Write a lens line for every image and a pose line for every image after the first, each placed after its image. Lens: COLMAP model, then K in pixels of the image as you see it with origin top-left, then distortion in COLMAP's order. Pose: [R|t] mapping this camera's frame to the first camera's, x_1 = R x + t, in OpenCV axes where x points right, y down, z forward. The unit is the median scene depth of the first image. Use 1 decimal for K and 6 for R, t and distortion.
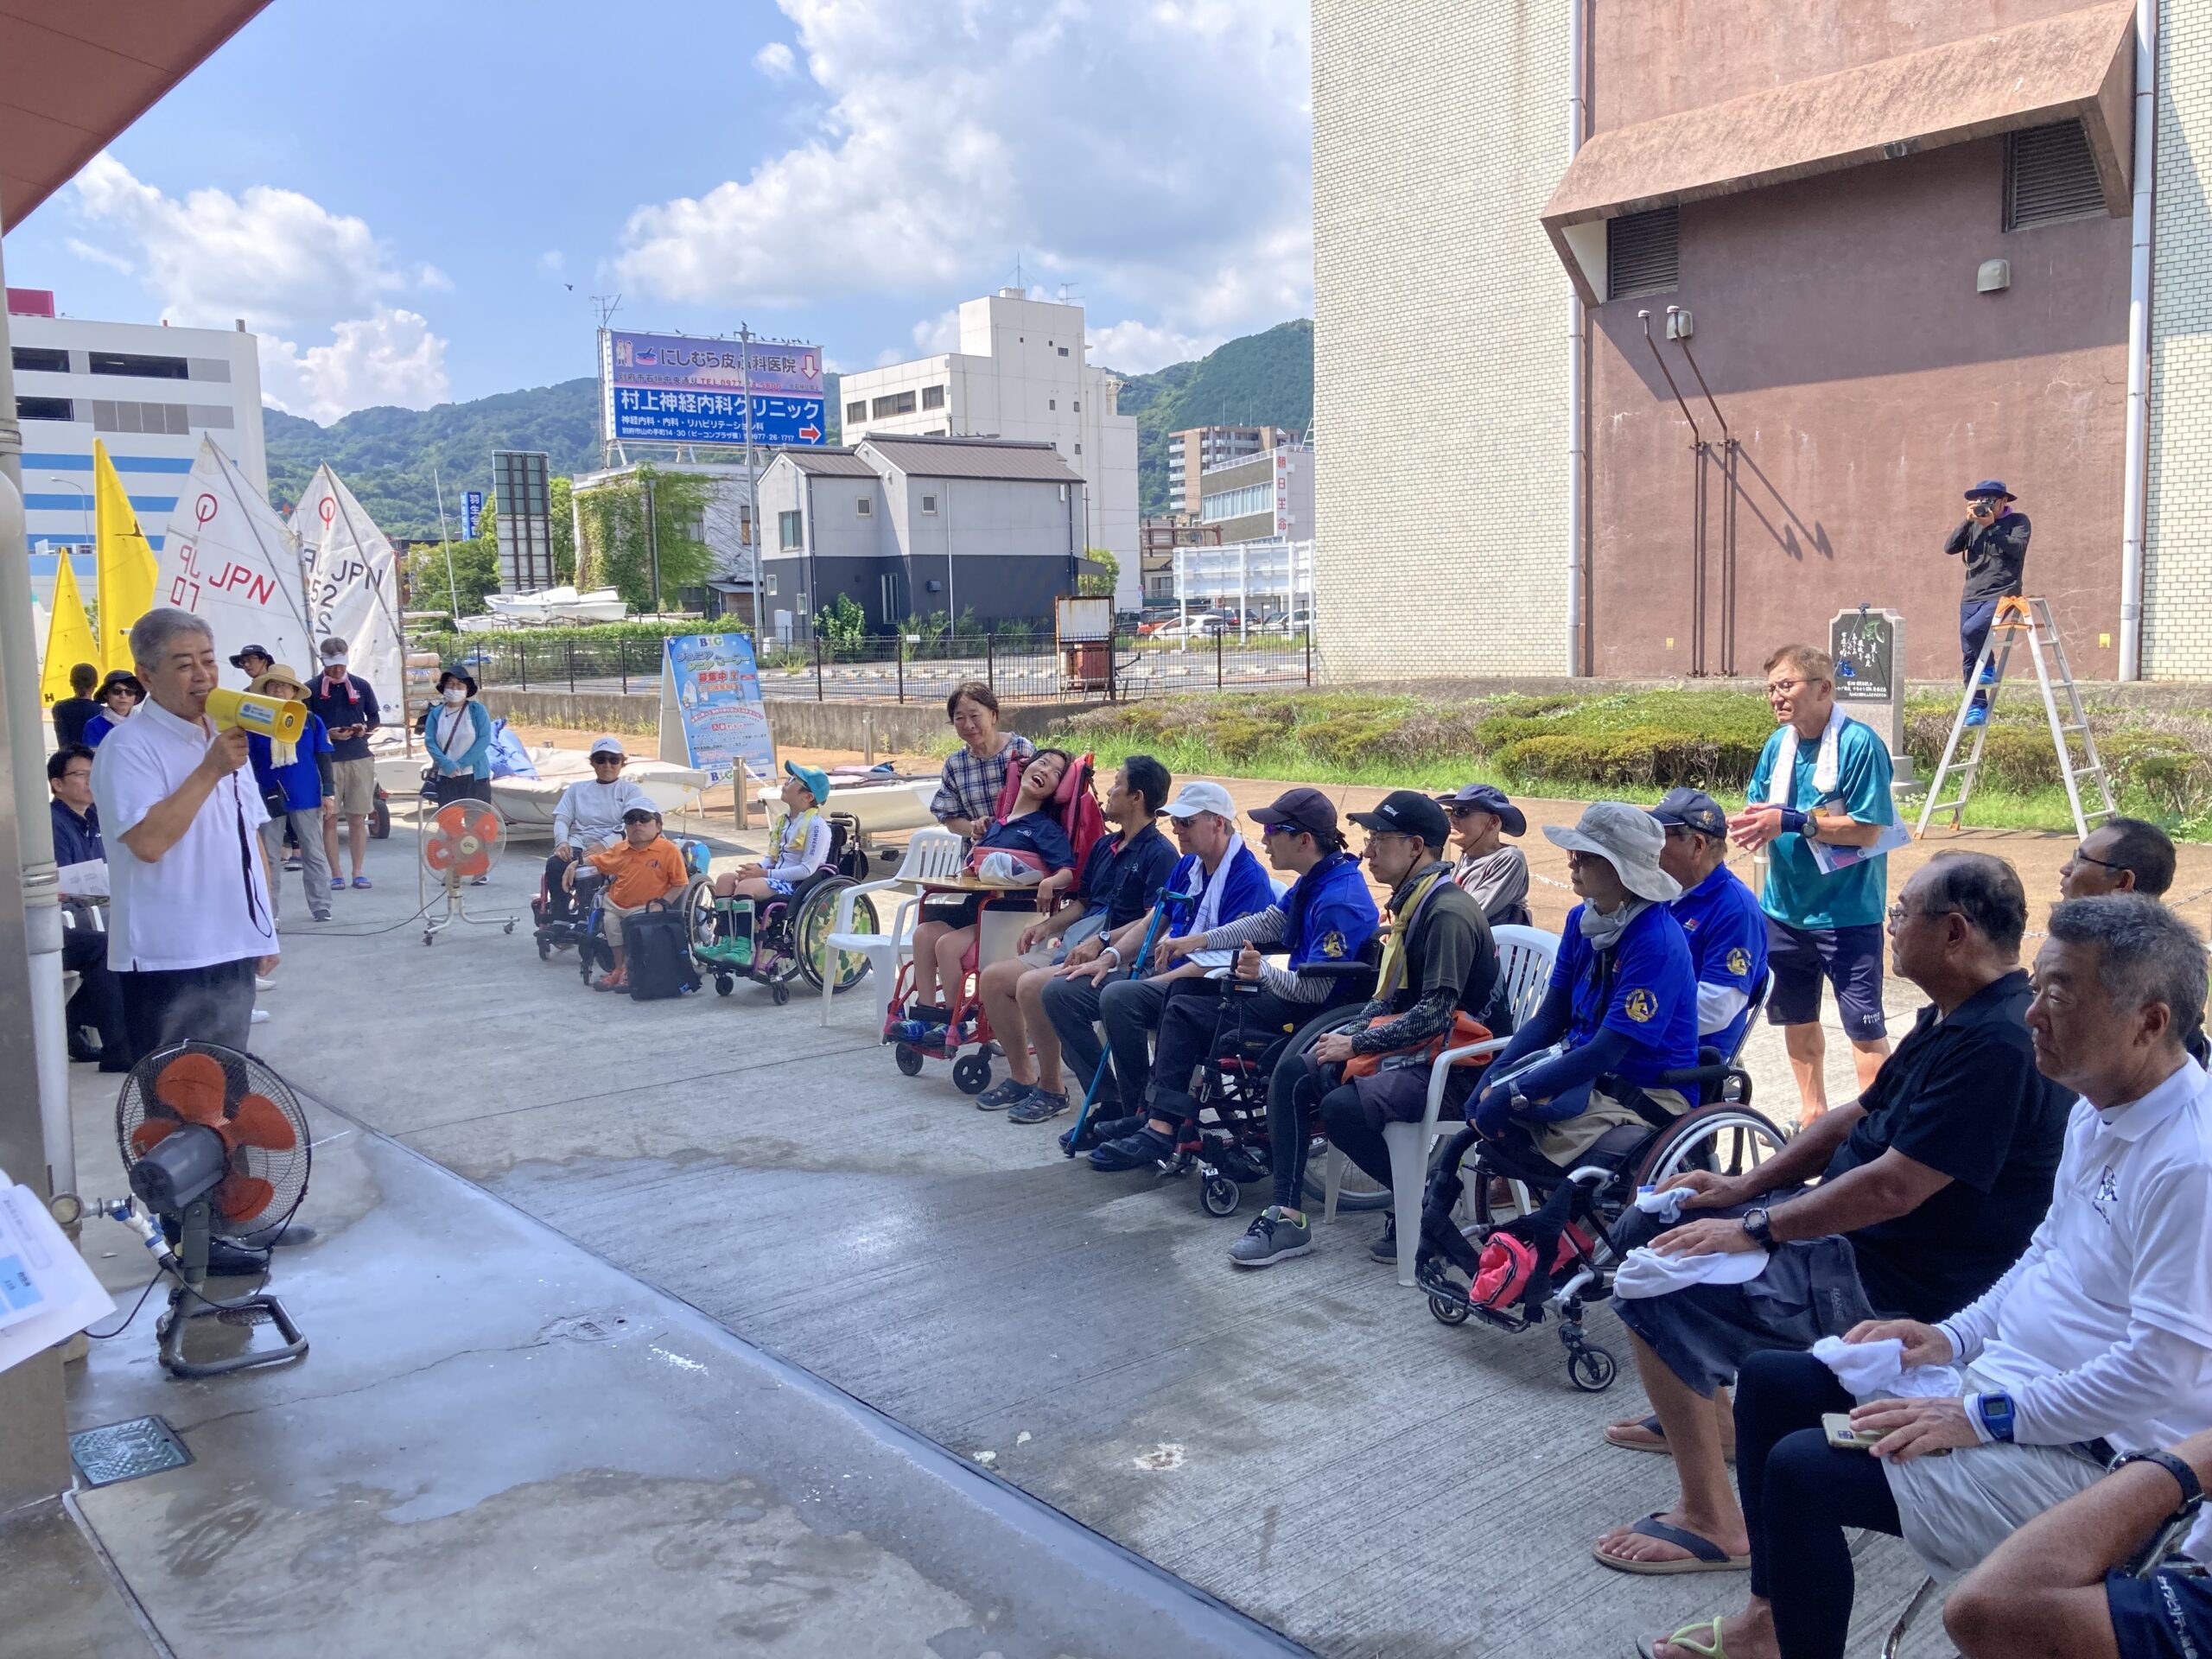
lens RADIAL K [[1816.5, 0, 1070.8], [0, 1816.5, 815.1], [0, 0, 1]] dist [0.088795, -0.252599]
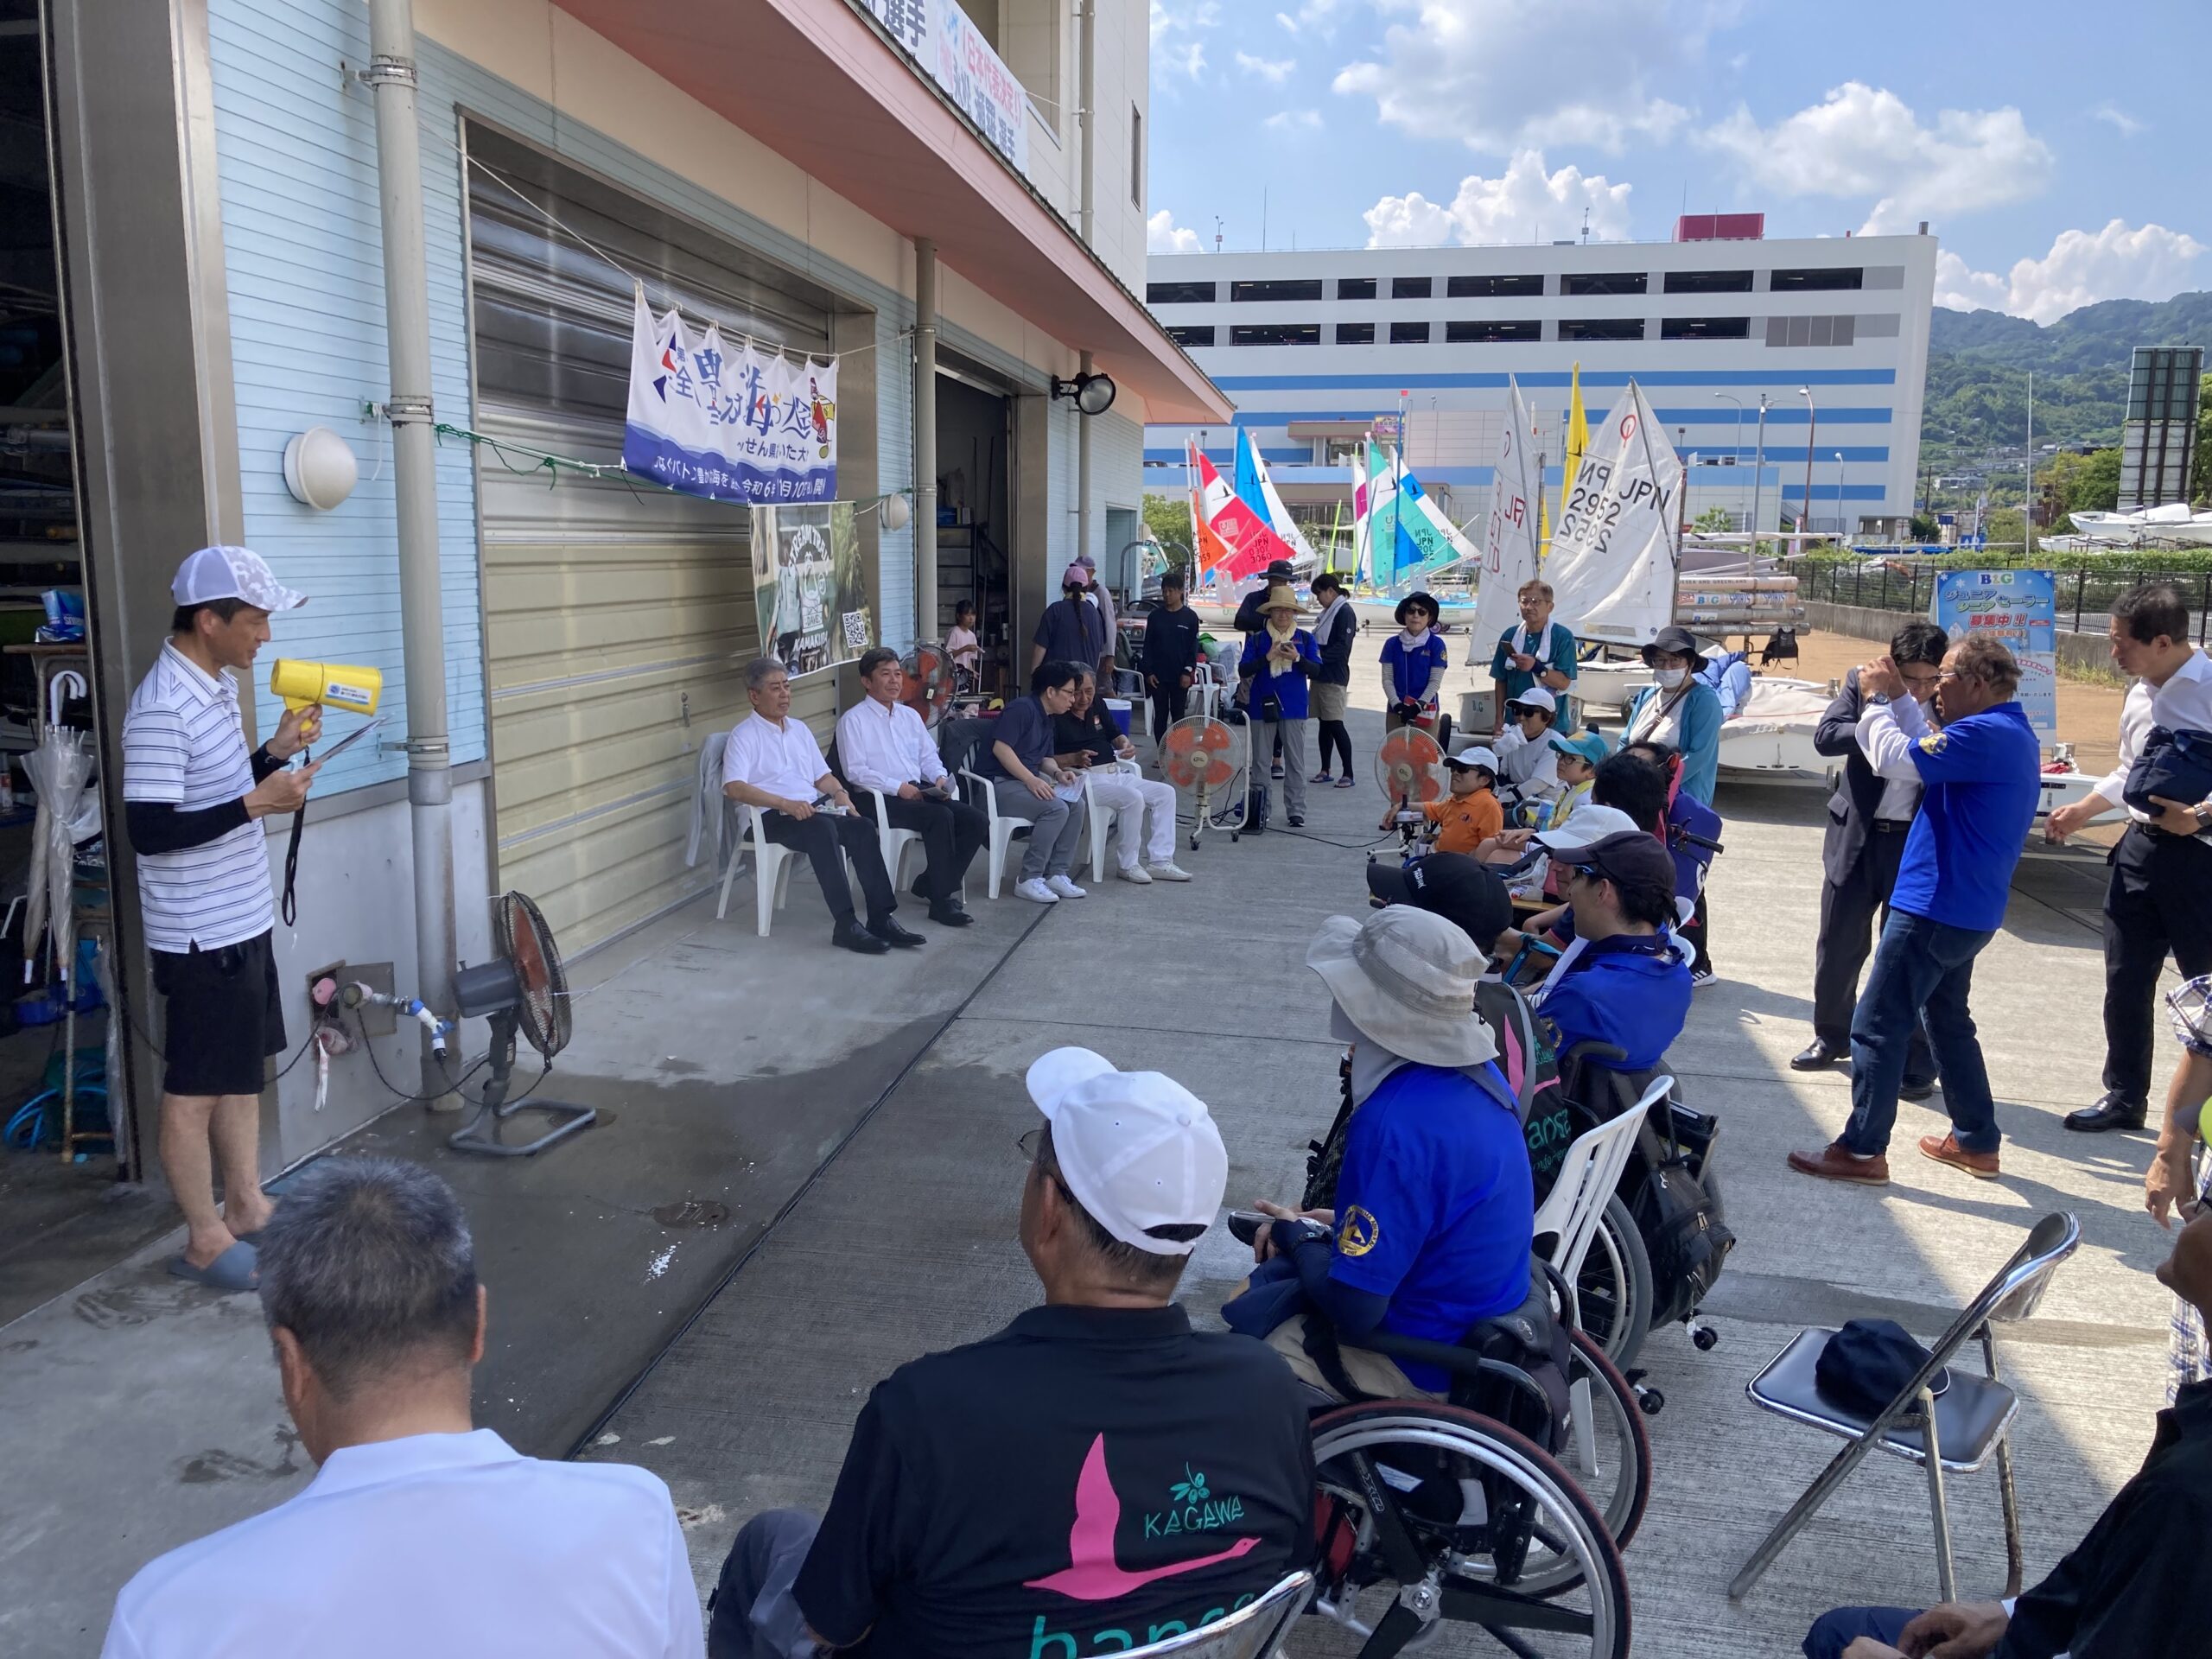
lens RADIAL K [[1827.6, 0, 1083.9], [0, 1827.6, 847.1], [0, 0, 1]] dist [0.024137, -0.010806]
pose [[0.661894, 0.155520, -0.733287, 0.046416], [-0.107987, 0.987820, 0.112029, -0.005897], [0.741779, 0.005034, 0.670626, 0.029877]]
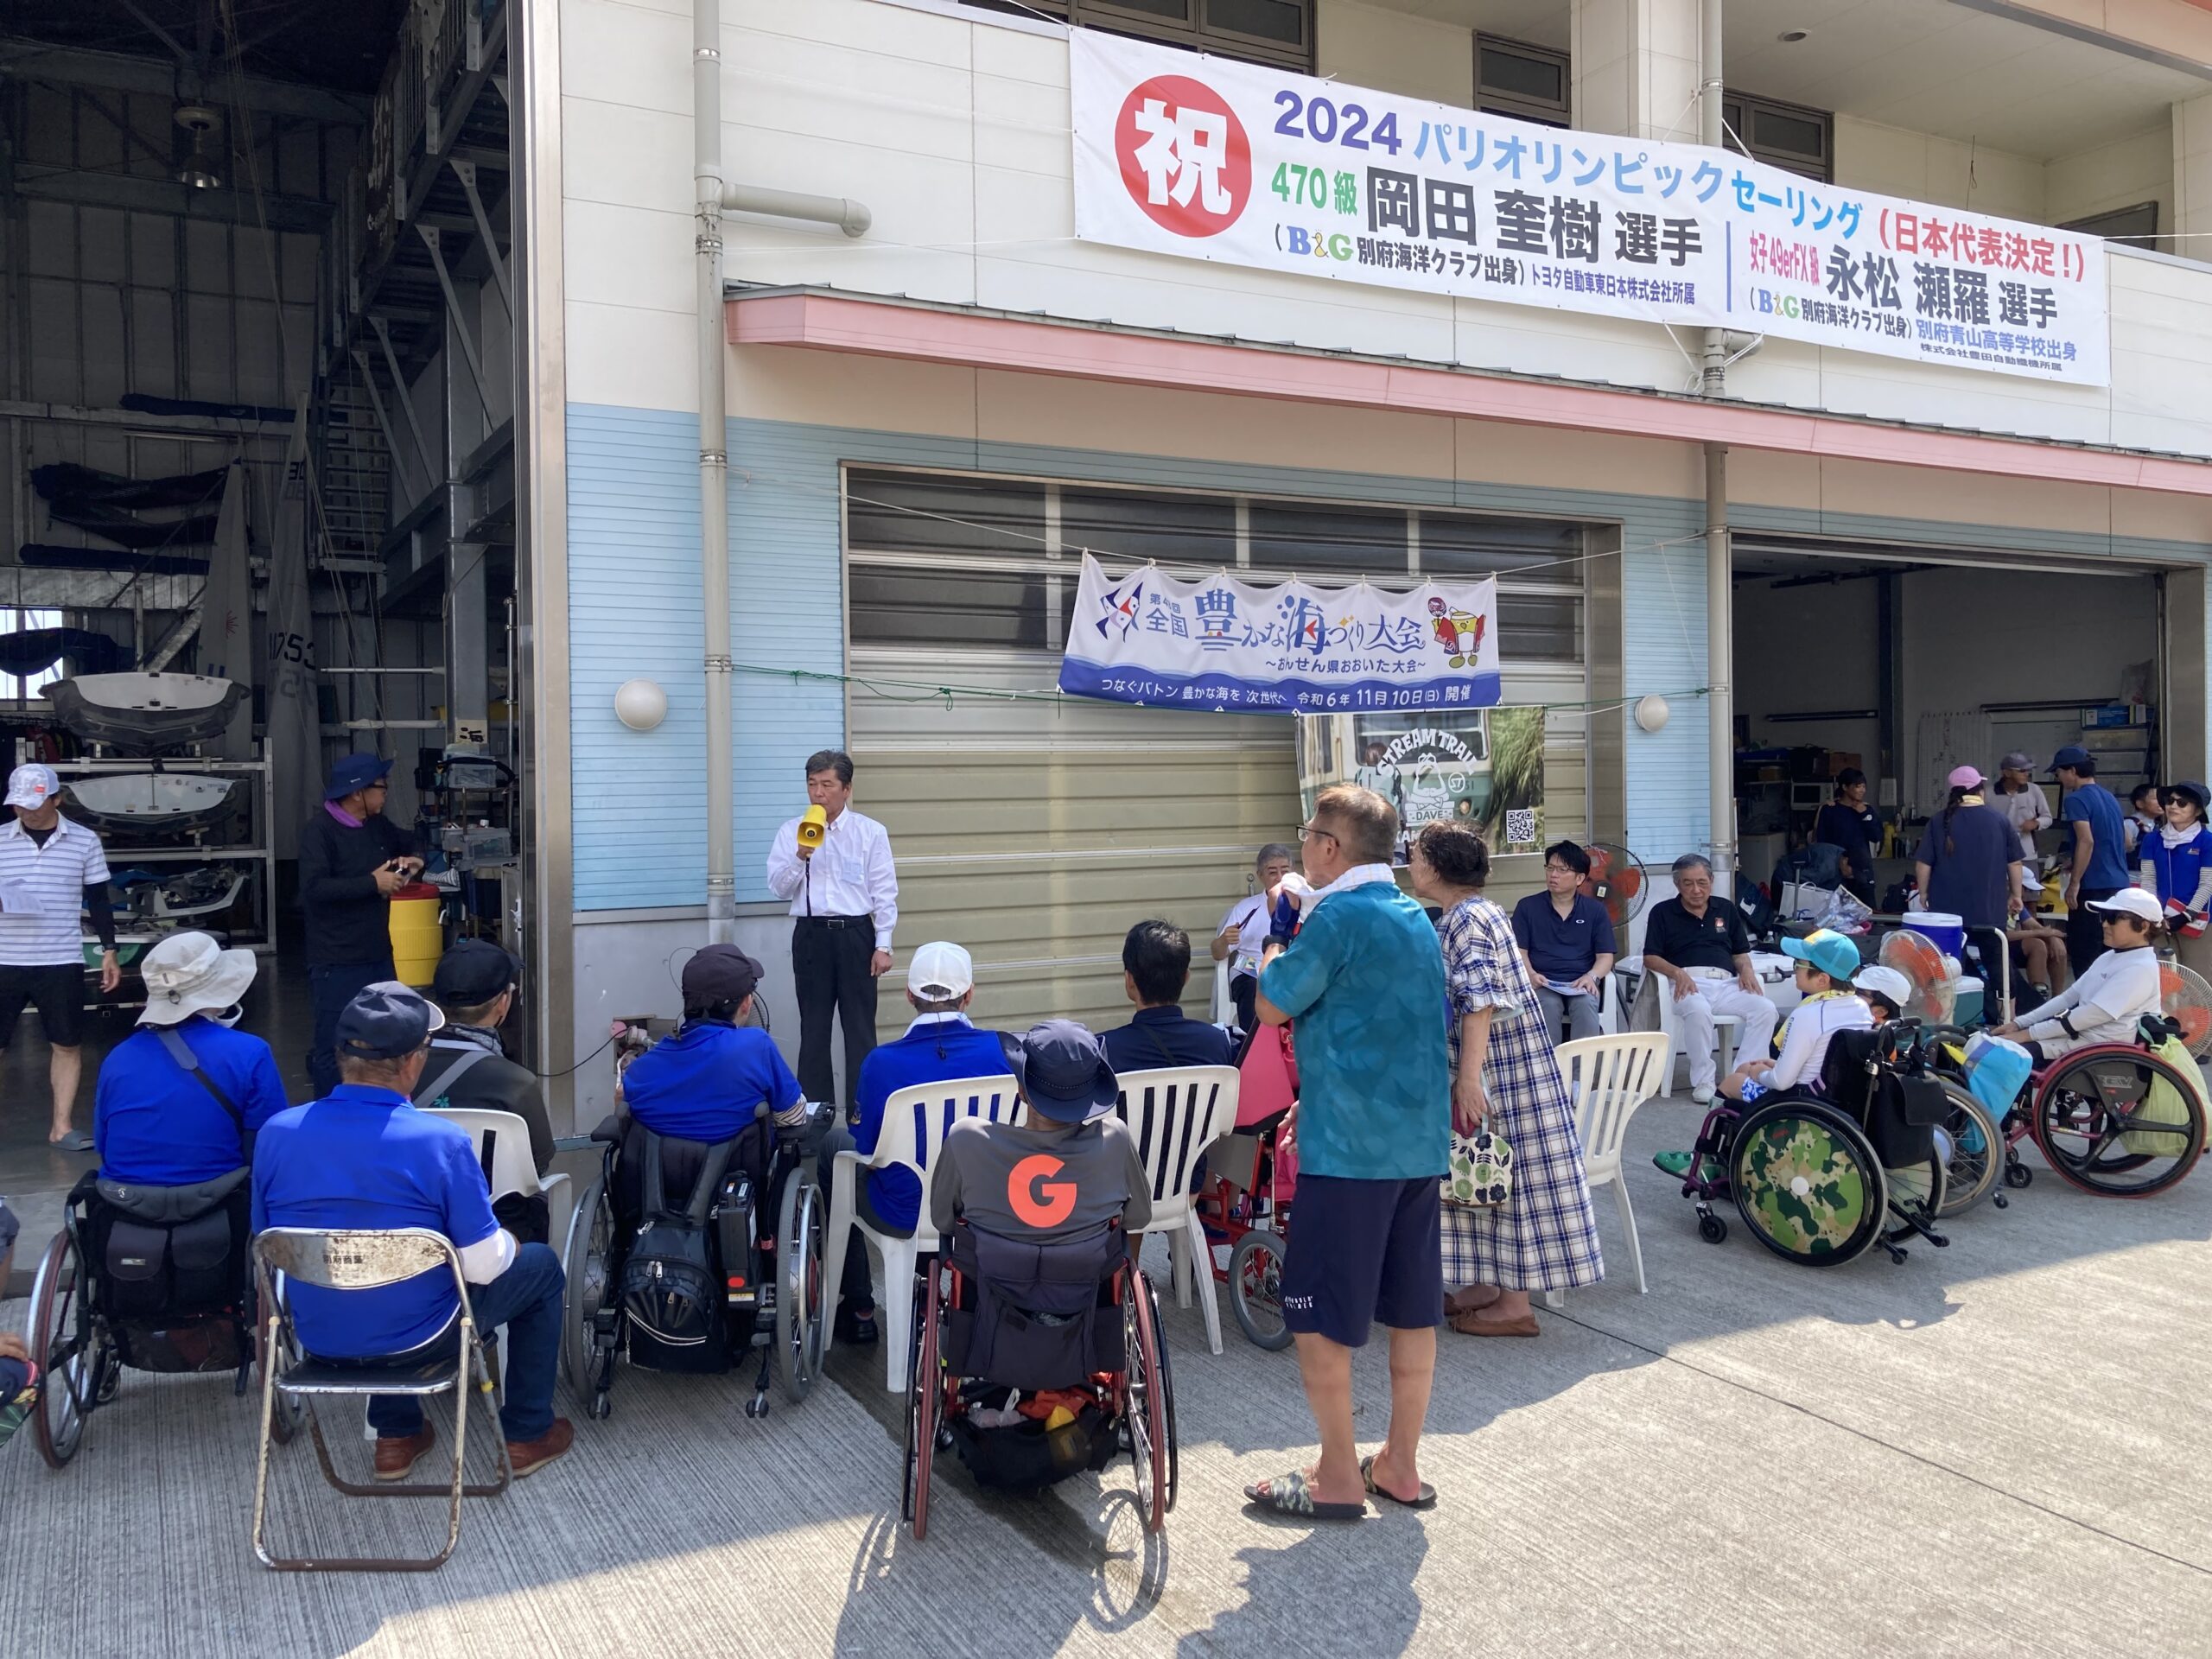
lens RADIAL K [[1781.0, 0, 1106.3], [0, 1781.0, 830.7], [0, 0, 1]] dist [0.114156, -0.128977]
pose [[-0.195102, 0.047617, -0.979626, 0.079266], [-0.083007, 0.994436, 0.064868, -0.011263], [0.977264, 0.093972, -0.190064, 0.110612]]
